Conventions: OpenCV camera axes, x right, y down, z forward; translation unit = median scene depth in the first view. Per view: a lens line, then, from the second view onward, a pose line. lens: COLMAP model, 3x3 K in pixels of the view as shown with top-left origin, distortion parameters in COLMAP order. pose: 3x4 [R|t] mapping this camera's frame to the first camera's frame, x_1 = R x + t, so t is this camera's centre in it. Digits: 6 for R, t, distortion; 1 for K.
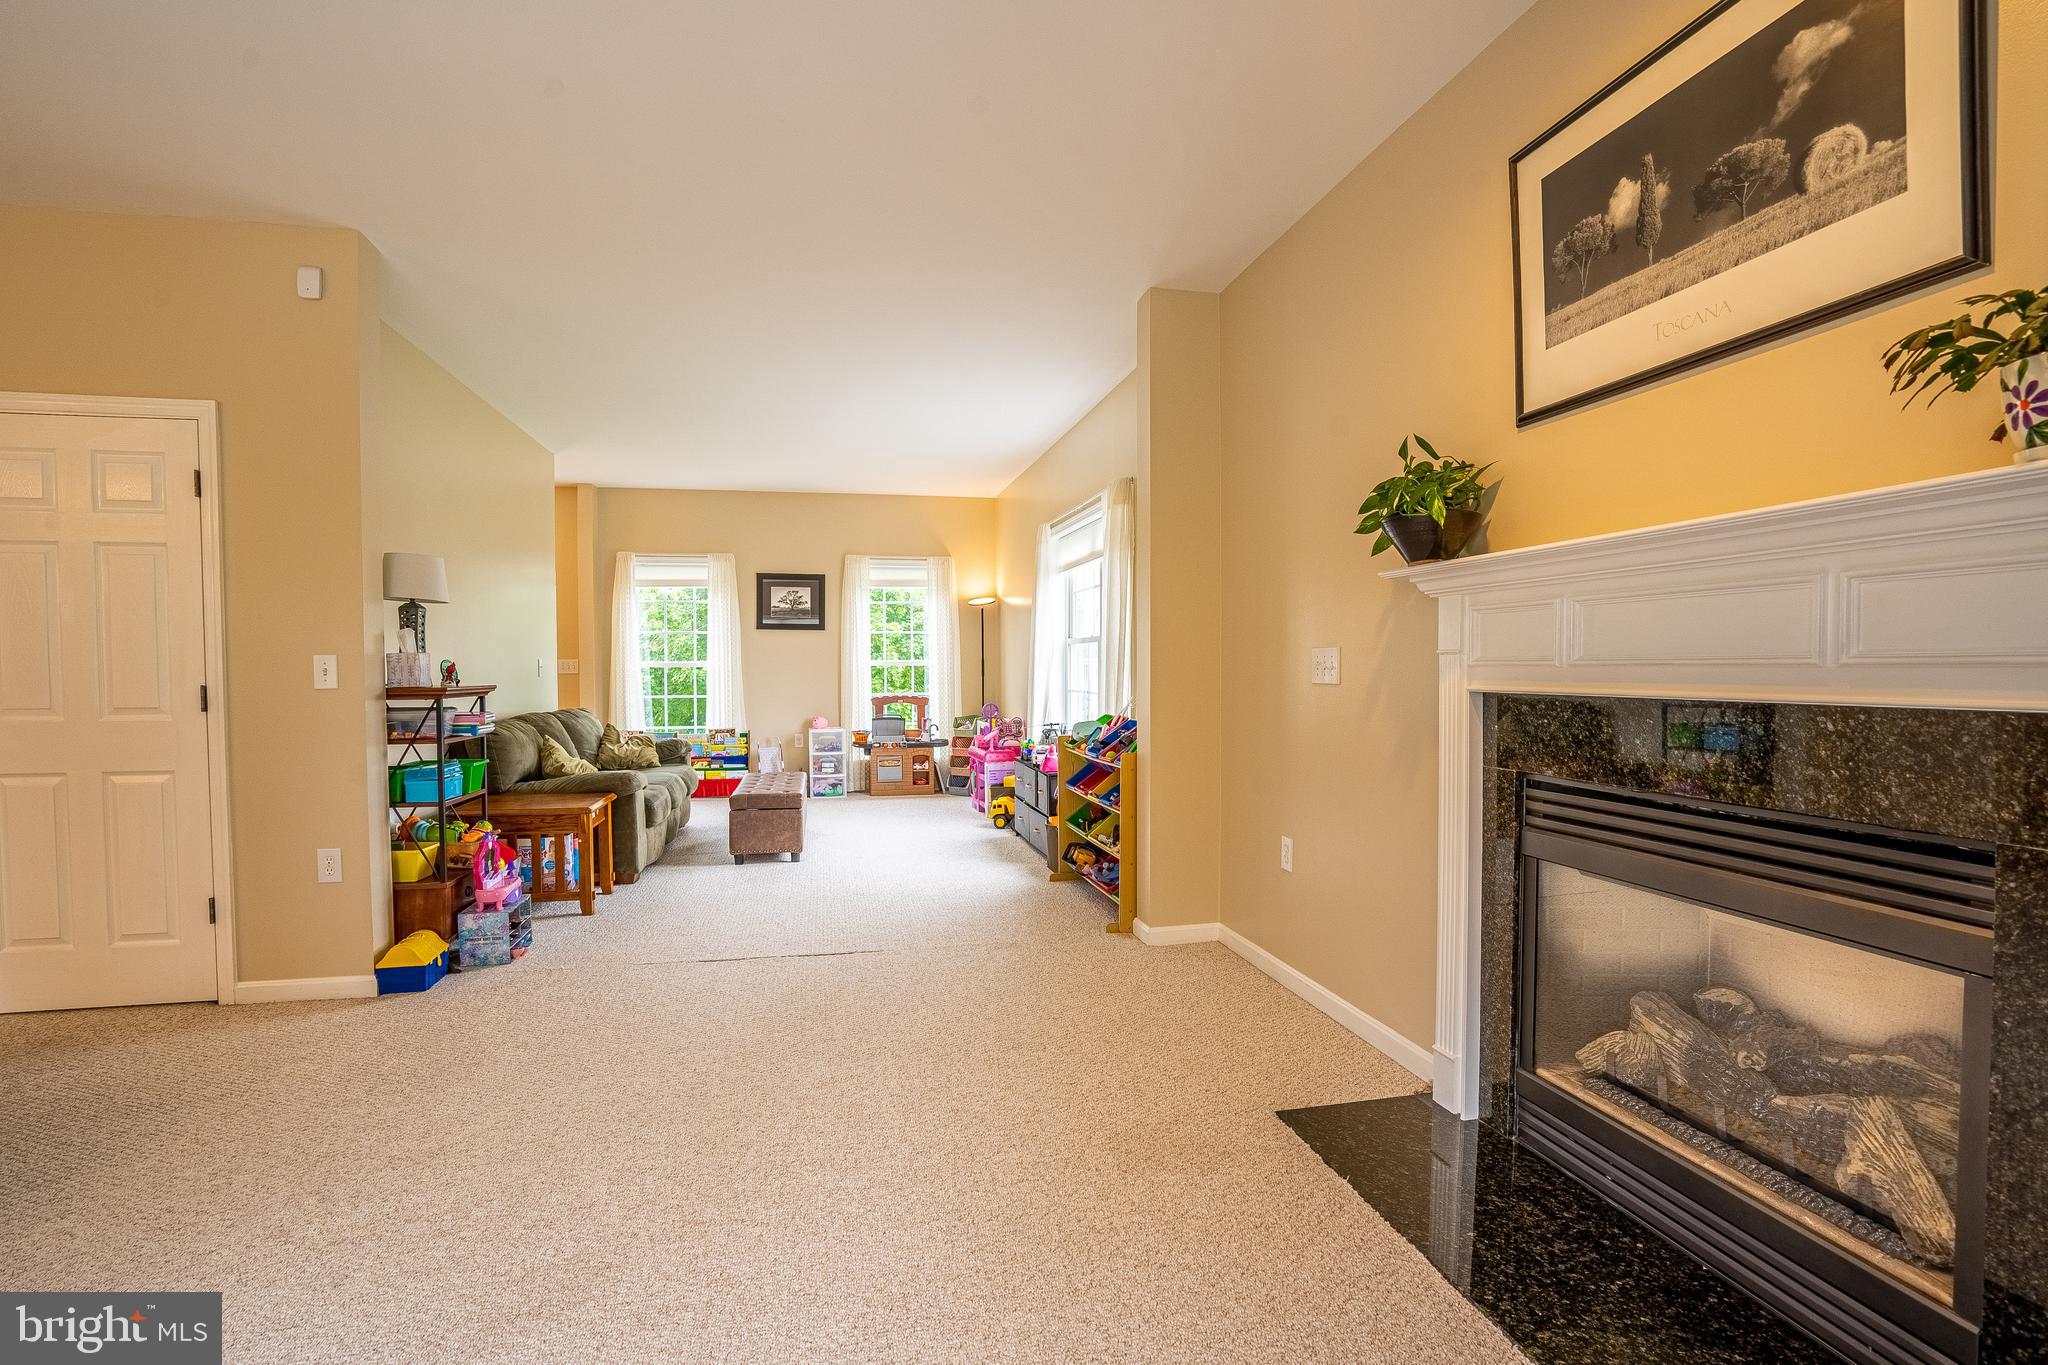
lens RADIAL K [[961.5, 0, 1032.7], [0, 961.5, 683.9], [0, 0, 1]] dist [-0.050079, 0.024278]
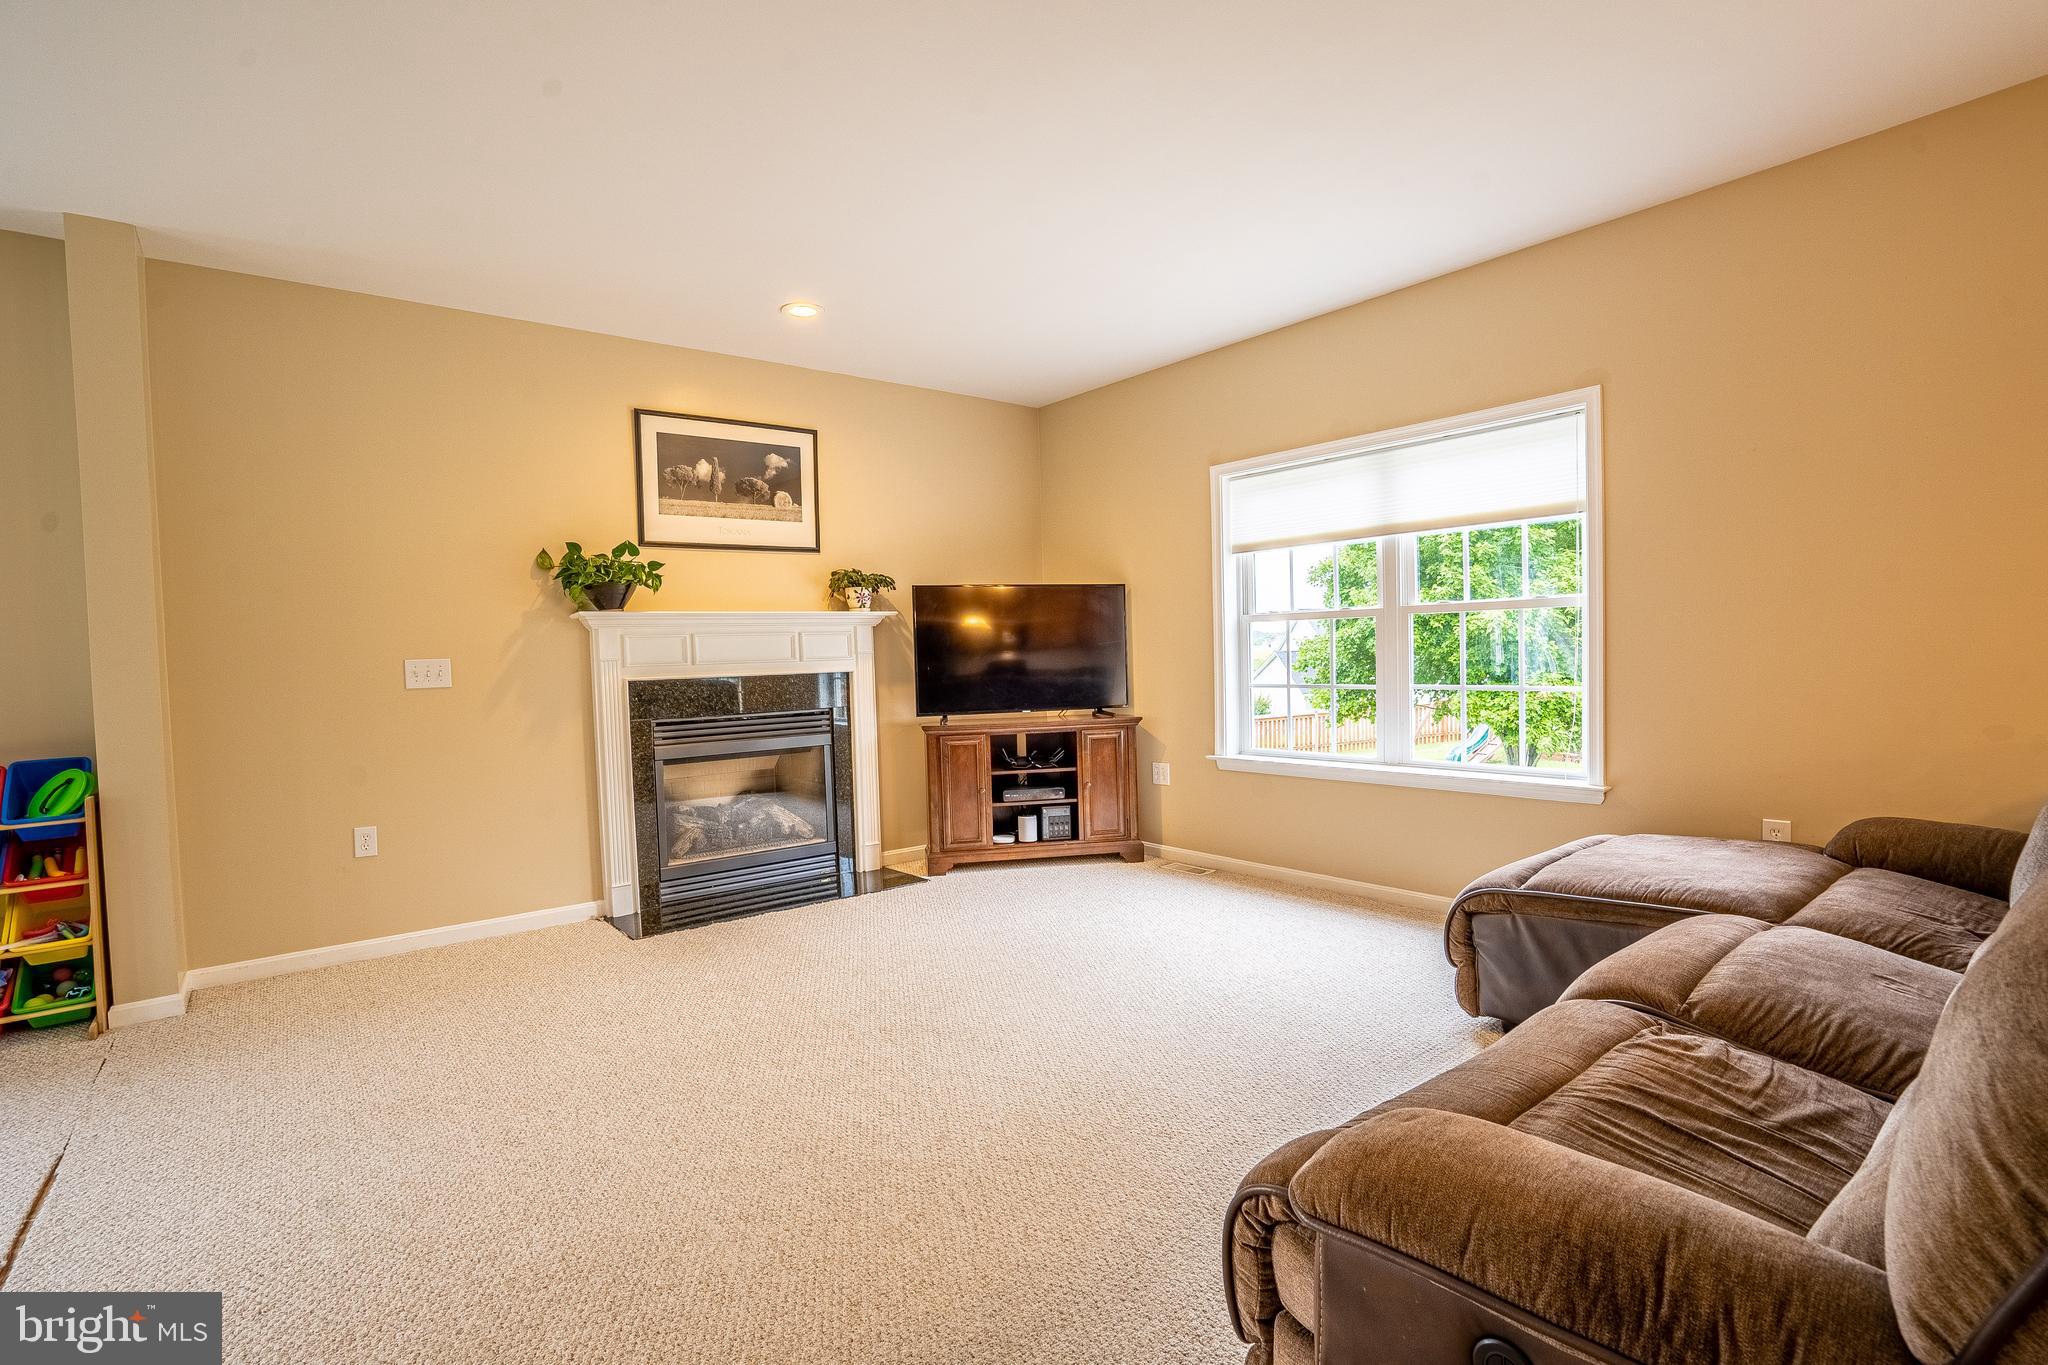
lens RADIAL K [[961.5, 0, 1032.7], [0, 961.5, 683.9], [0, 0, 1]] dist [-0.050079, 0.024278]
pose [[-0.443873, -0.009258, 0.896042, -1.747931], [0.049553, 0.998163, 0.034860, -0.014424], [-0.894719, 0.059875, -0.442598, 1.246617]]
